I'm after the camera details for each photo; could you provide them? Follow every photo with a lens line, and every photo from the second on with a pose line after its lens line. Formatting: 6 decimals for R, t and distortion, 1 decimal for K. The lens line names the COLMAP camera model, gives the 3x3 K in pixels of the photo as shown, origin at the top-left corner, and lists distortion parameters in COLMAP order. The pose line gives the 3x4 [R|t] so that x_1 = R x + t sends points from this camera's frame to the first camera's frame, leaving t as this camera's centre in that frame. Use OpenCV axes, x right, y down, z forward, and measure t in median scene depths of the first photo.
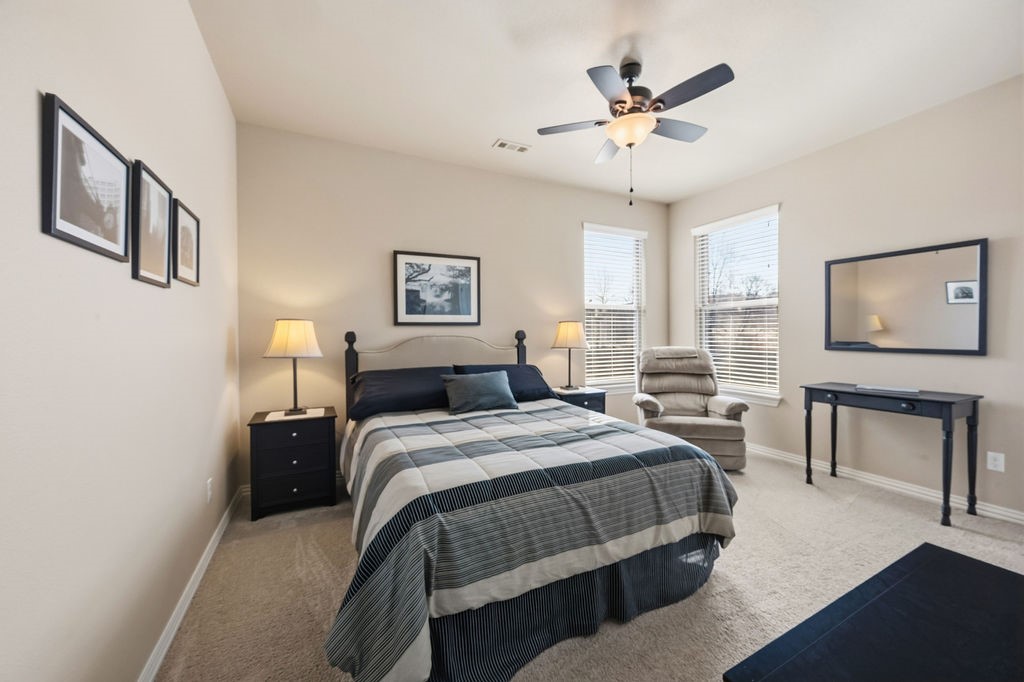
lens RADIAL K [[395.1, 0, 508.1], [0, 395.1, 338.1], [0, 0, 1]] dist [0.000964, 0.000167]
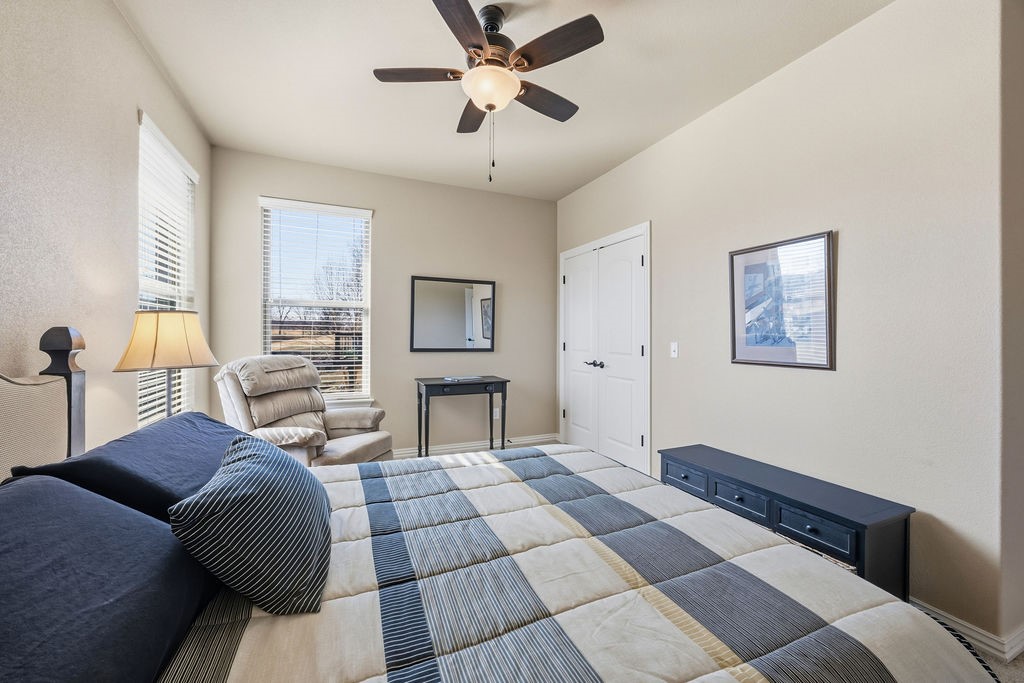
lens RADIAL K [[395.1, 0, 508.1], [0, 395.1, 338.6], [0, 0, 1]] dist [0.000964, 0.000167]
pose [[0.069545, -0.003633, 0.997572, -0.345712], [-0.000974, 0.999993, 0.003710, -0.012970], [-0.997578, -0.001230, 0.069541, 0.635724]]
